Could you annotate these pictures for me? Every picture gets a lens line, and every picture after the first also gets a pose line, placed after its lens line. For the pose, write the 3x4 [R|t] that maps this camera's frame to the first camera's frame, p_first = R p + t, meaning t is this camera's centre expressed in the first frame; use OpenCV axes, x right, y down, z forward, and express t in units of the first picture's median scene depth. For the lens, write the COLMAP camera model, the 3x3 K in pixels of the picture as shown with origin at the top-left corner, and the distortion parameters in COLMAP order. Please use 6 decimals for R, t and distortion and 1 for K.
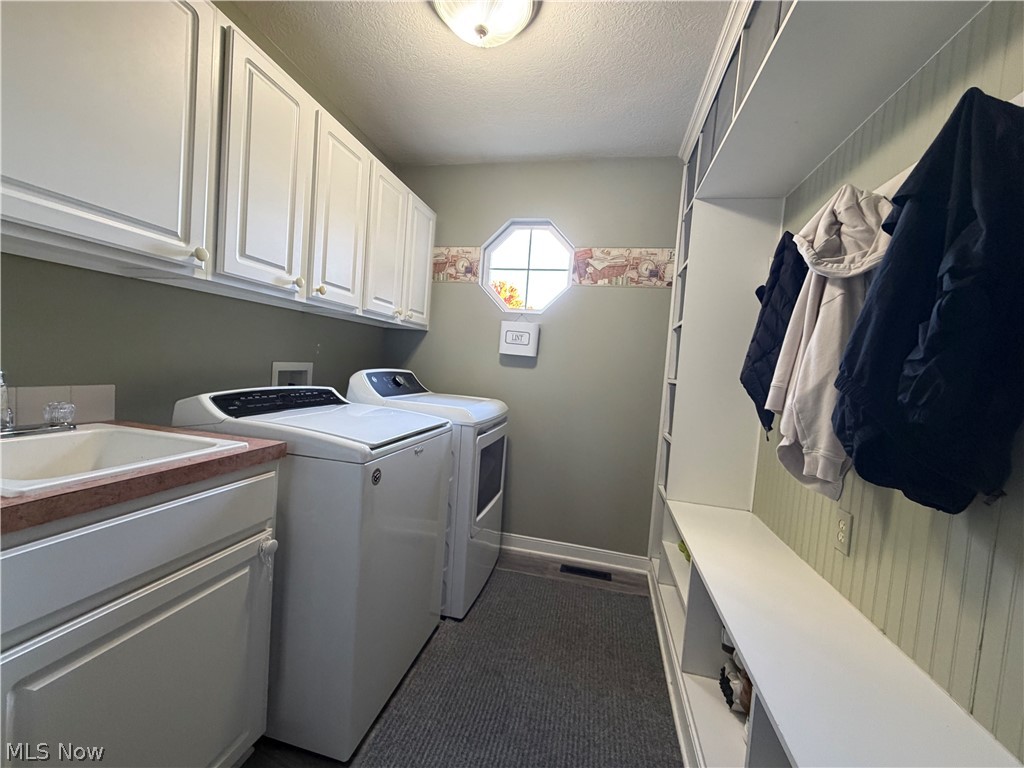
lens RADIAL K [[409.2, 0, 510.1], [0, 409.2, 384.4], [0, 0, 1]] dist [0.002509, 0.000577]
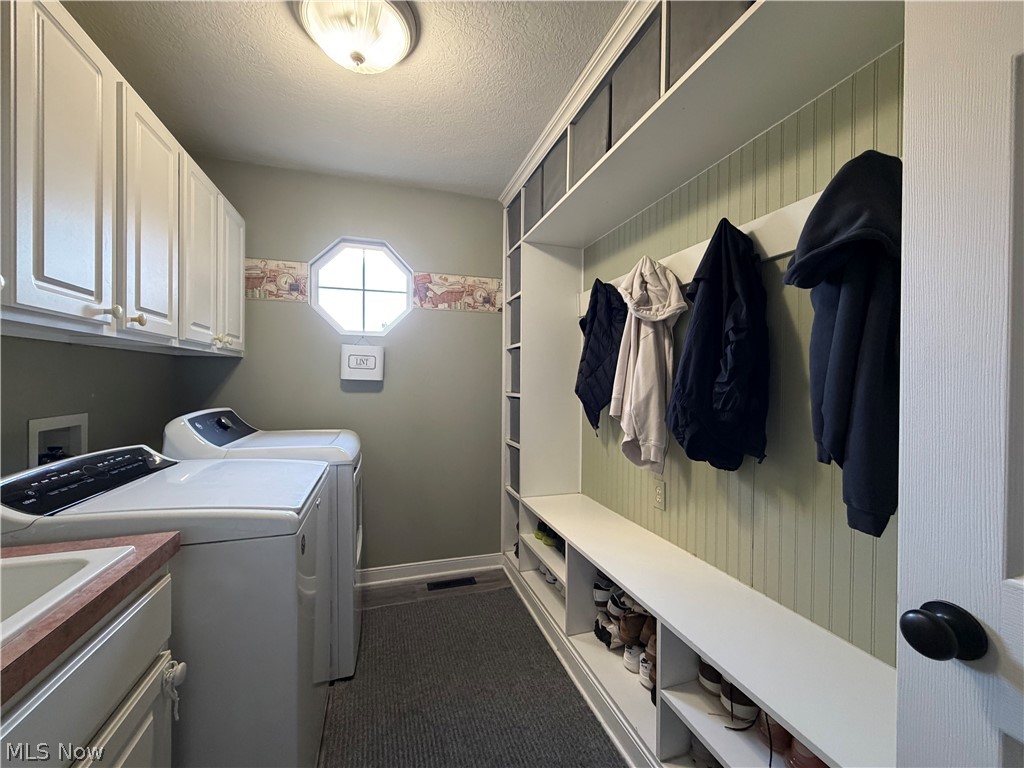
lens RADIAL K [[409.2, 0, 508.8], [0, 409.2, 384.1], [0, 0, 1]] dist [0.002509, 0.000577]
pose [[0.859195, -0.072586, 0.506474, -0.271067], [0.080984, 0.996700, 0.005461, -0.062013], [-0.505199, 0.036325, 0.862238, 0.010889]]
